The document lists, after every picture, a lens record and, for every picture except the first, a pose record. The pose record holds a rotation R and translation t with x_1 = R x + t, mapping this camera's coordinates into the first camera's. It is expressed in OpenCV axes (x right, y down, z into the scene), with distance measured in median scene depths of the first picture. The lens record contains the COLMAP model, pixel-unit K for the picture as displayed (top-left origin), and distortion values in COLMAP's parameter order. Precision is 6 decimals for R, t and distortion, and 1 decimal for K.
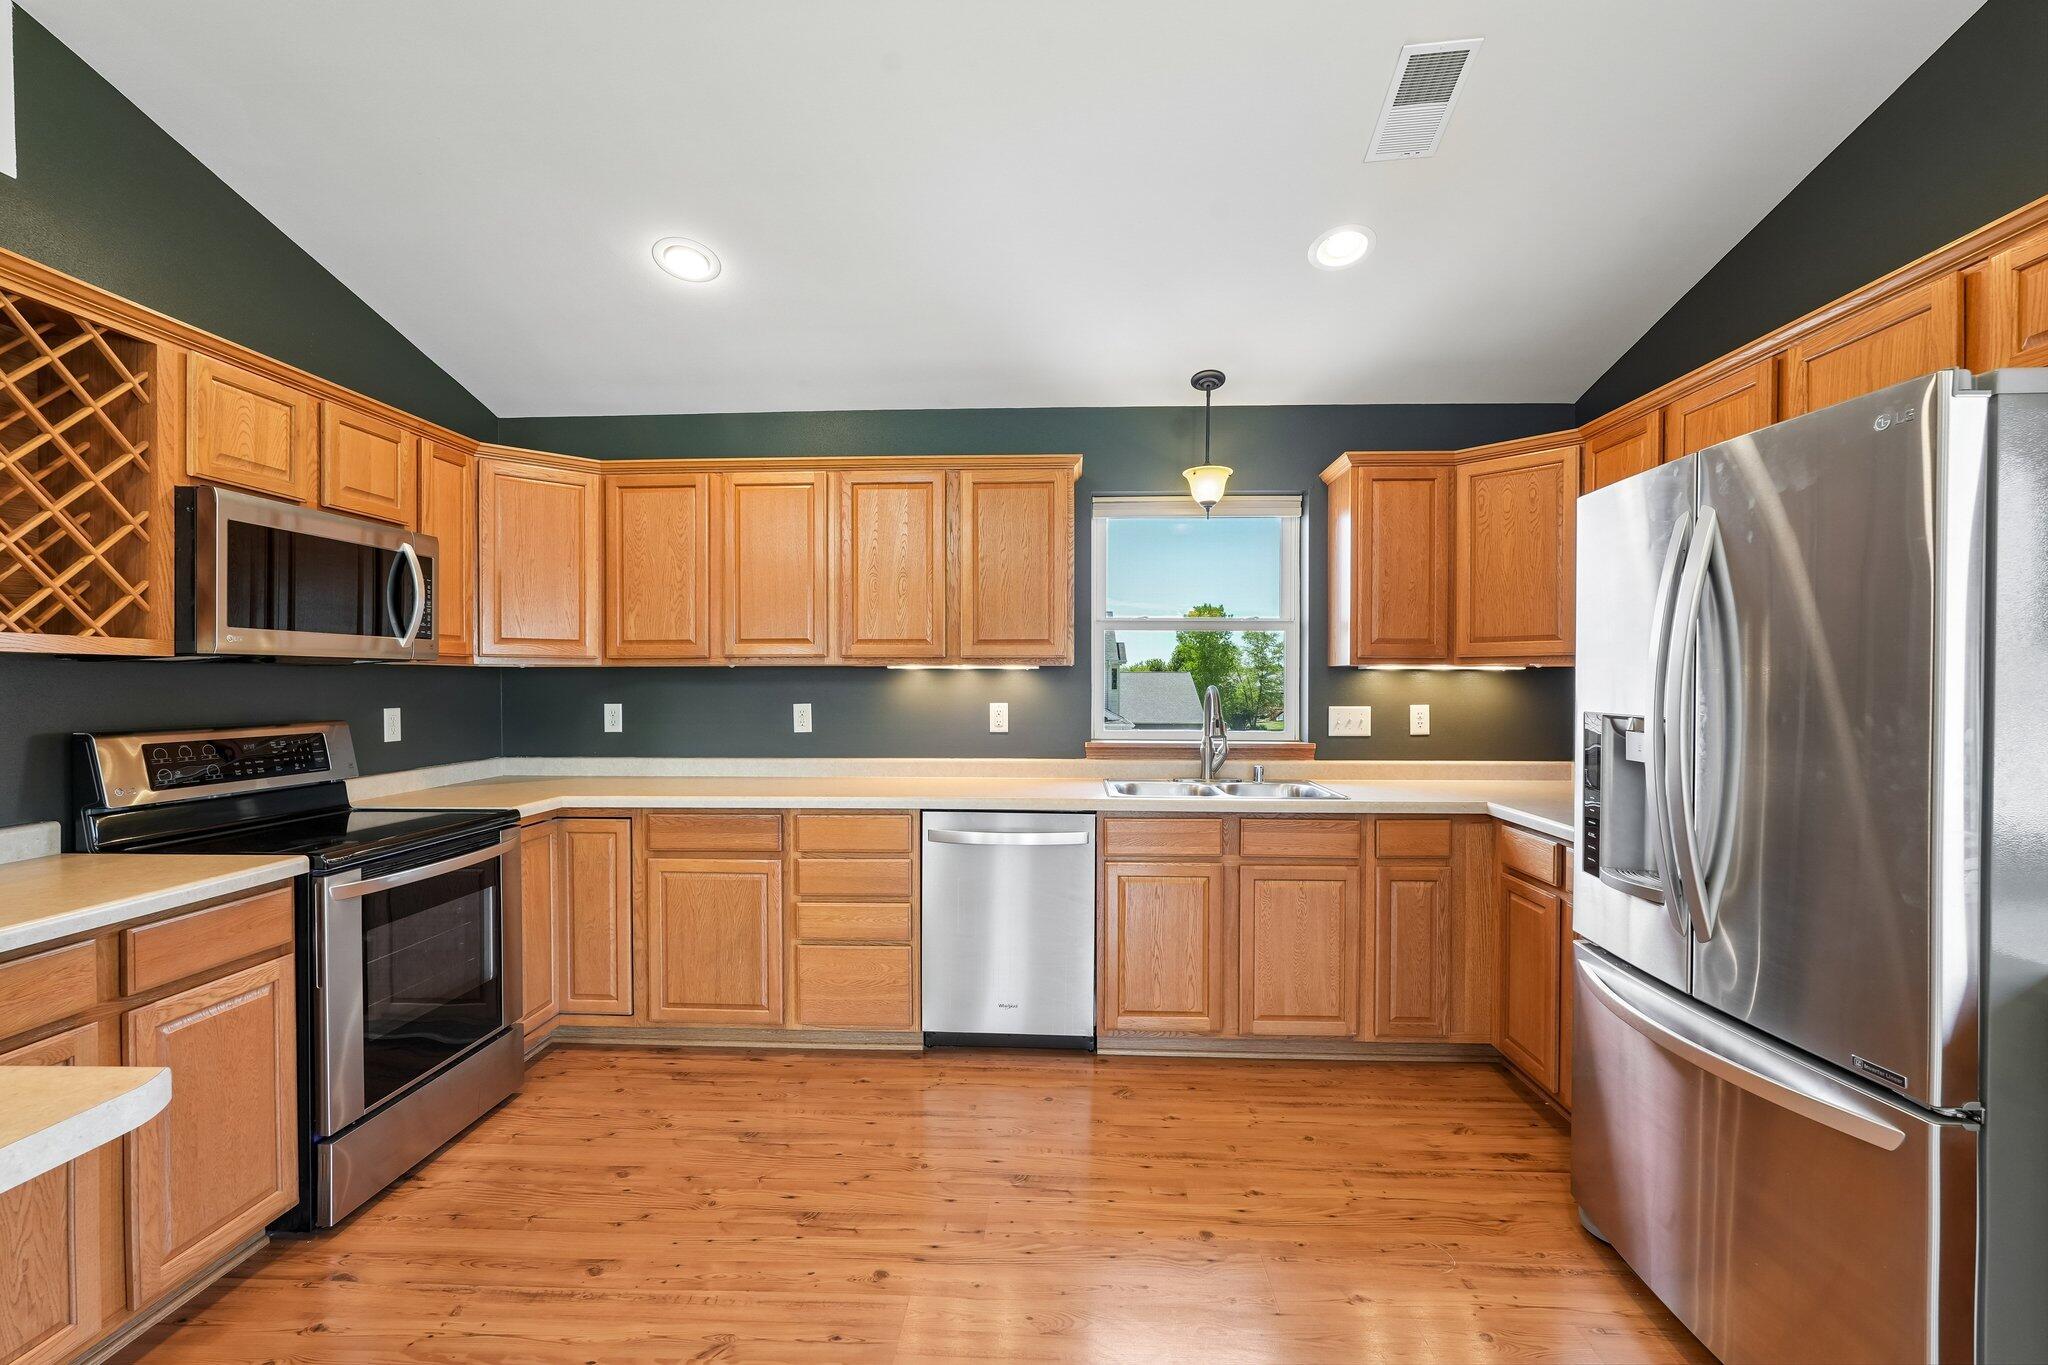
lens RADIAL K [[887.5, 0, 1024.0], [0, 887.5, 682.5], [0, 0, 1]] dist [-0.009312, -0.000086]
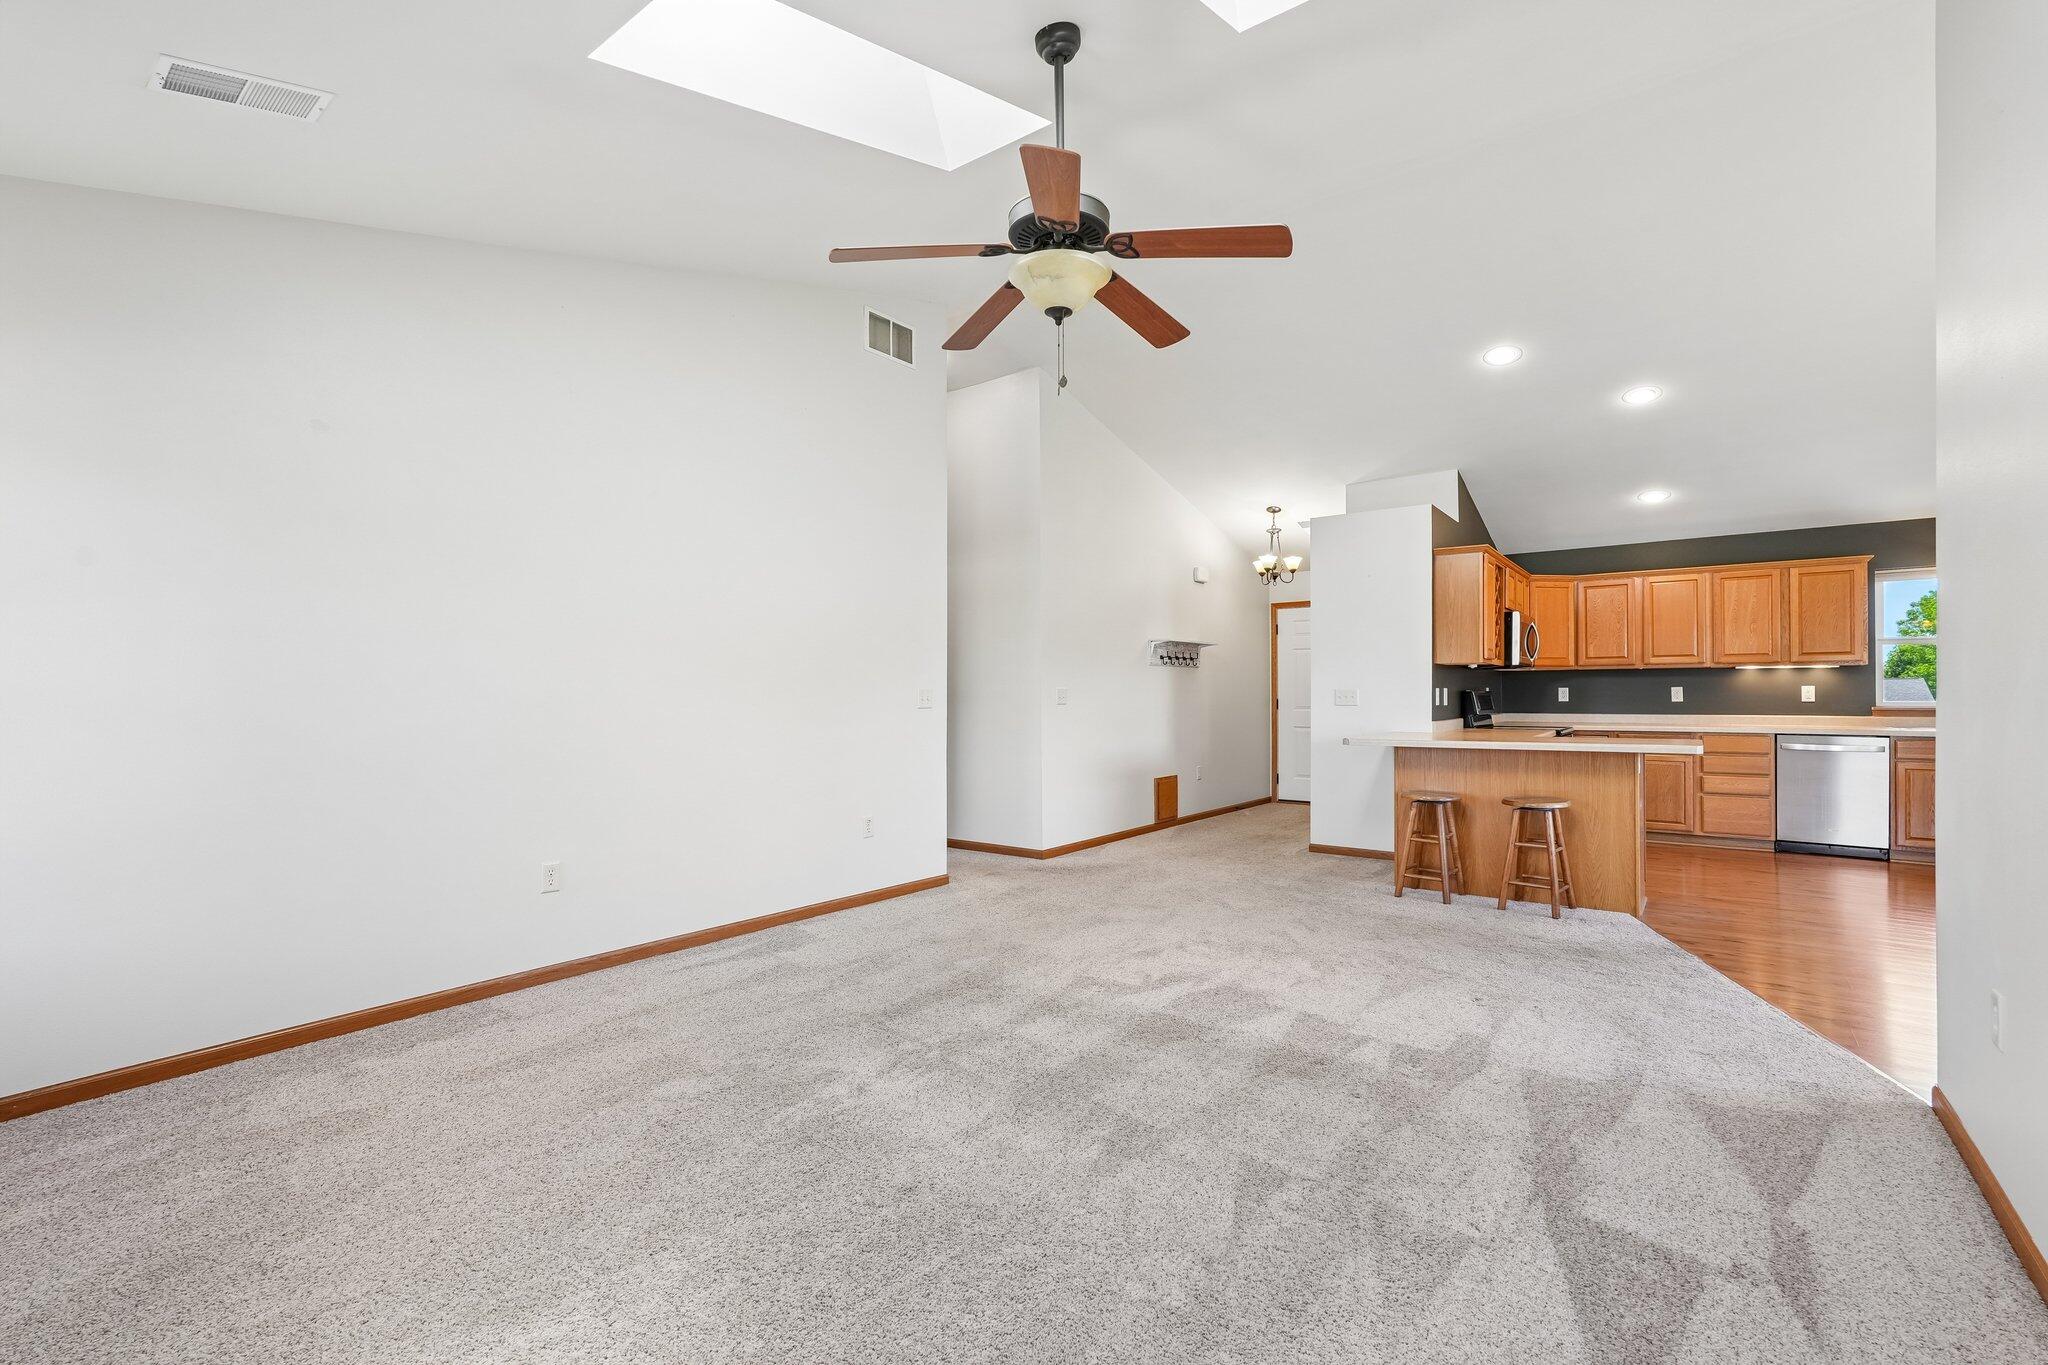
lens RADIAL K [[887.5, 0, 1024.0], [0, 887.5, 682.5], [0, 0, 1]] dist [-0.009312, -0.000086]
pose [[0.818804, -0.007721, -0.574021, -0.337627], [0.000406, 0.999917, -0.012869, 0.042012], [0.574073, 0.010304, 0.818739, -1.563782]]
